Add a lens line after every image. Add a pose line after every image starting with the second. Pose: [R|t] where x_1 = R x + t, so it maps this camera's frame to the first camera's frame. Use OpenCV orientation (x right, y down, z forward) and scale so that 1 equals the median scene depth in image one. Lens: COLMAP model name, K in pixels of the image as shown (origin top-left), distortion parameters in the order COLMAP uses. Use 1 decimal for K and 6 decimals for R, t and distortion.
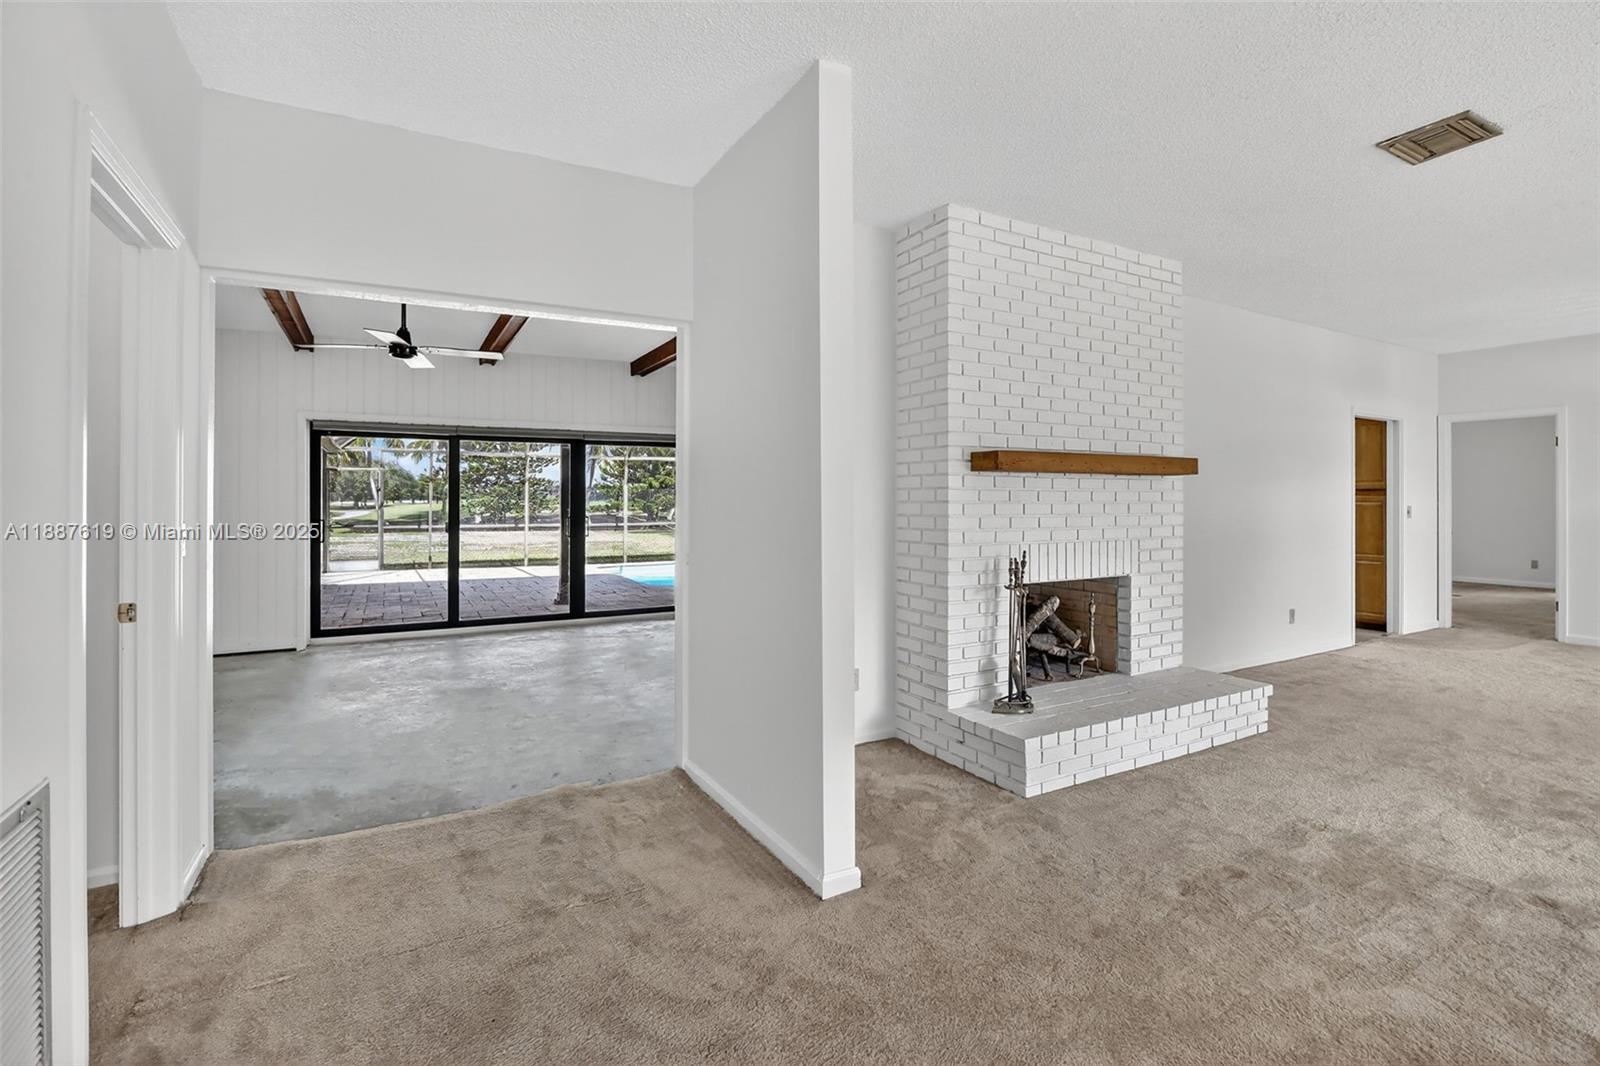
lens RADIAL K [[752.2, 0, 810.4], [0, 752.2, 492.7], [0, 0, 1]] dist [-0.021566, 0.001098]
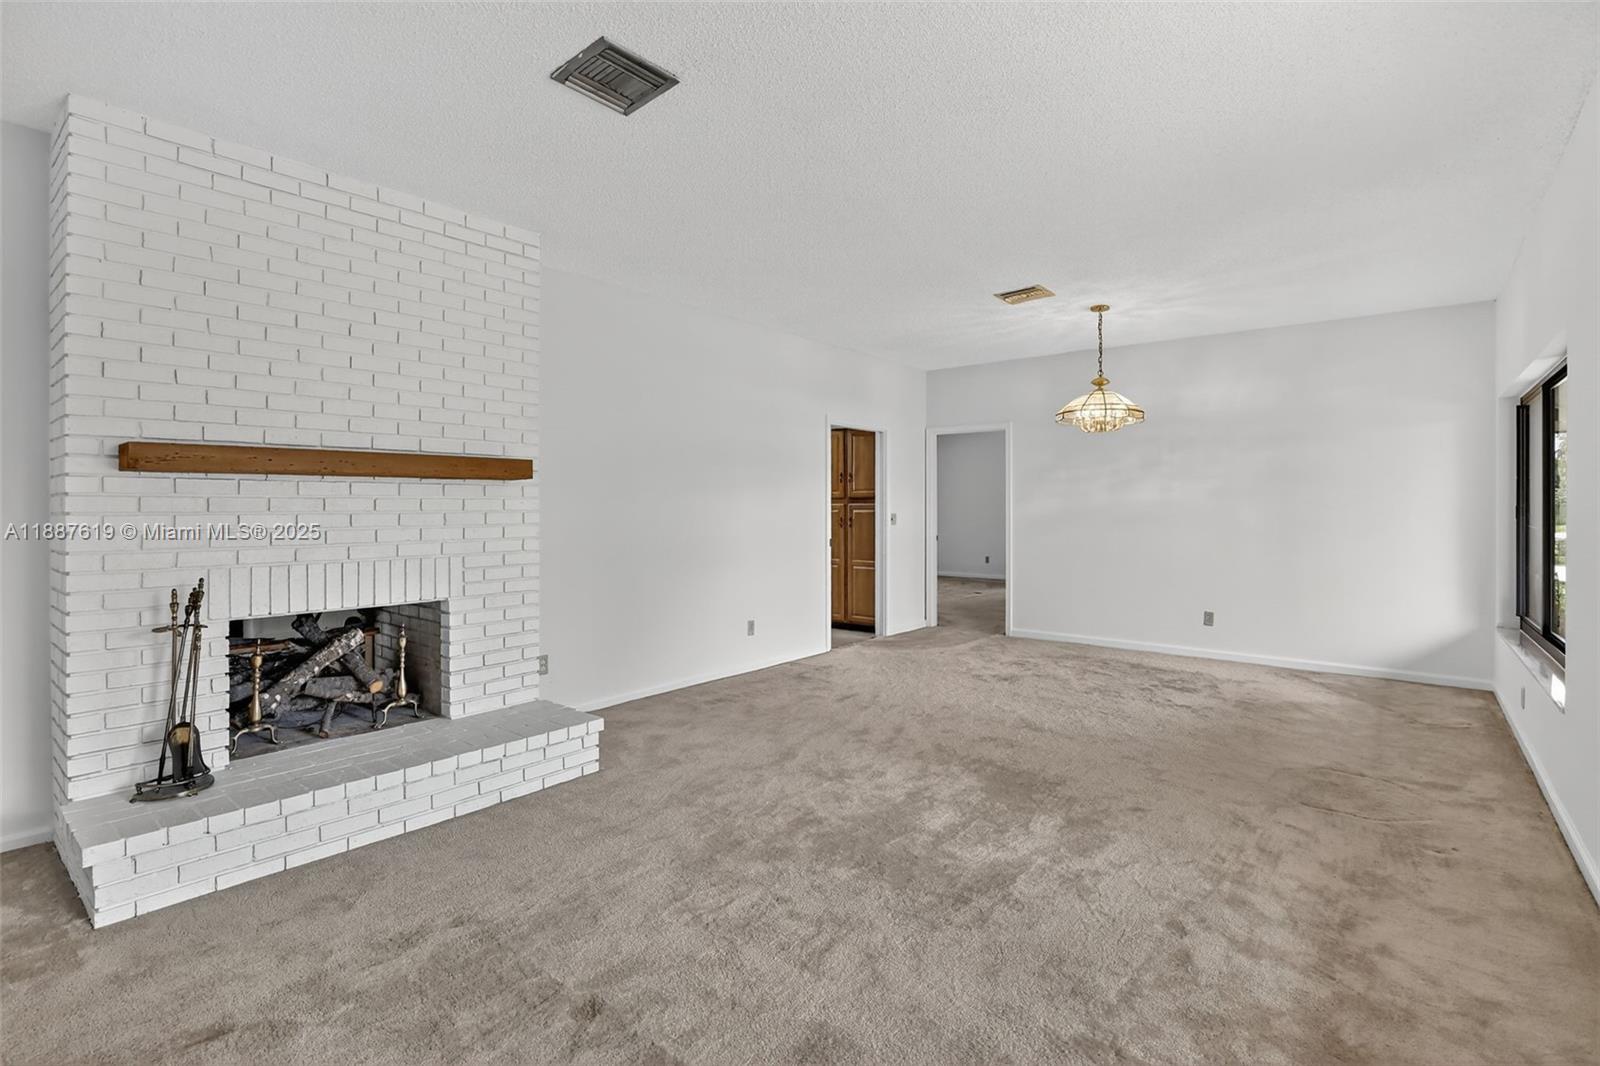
lens RADIAL K [[752.2, 0, 799.5], [0, 752.2, 506.2], [0, 0, 1]] dist [-0.021566, 0.001098]
pose [[0.935938, -0.002150, 0.352158, 0.564787], [-0.000471, 0.999973, 0.007358, 0.000146], [-0.352164, -0.007052, 0.935912, 0.095659]]
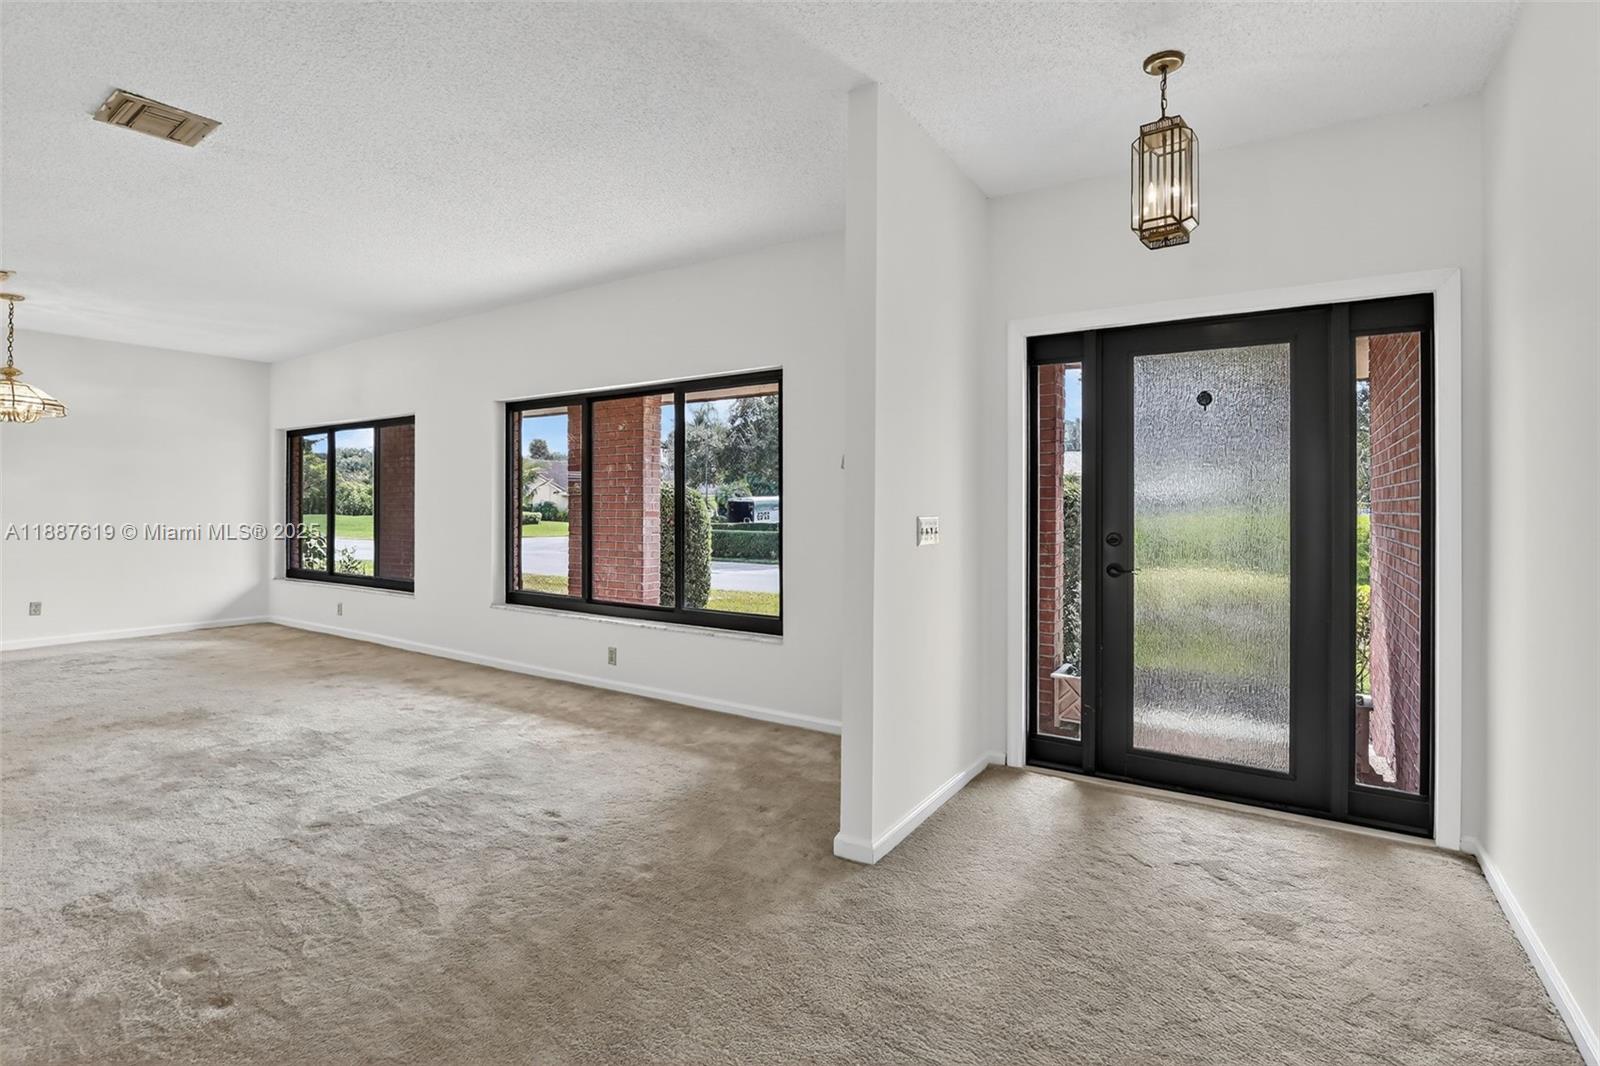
lens RADIAL K [[752.2, 0, 809.3], [0, 752.2, 498.3], [0, 0, 1]] dist [-0.021566, 0.001098]
pose [[-0.457407, 0.002970, 0.889252, -0.287143], [-0.005640, 0.999965, -0.006240, 0.010906], [-0.889240, -0.007869, -0.457374, 0.514234]]
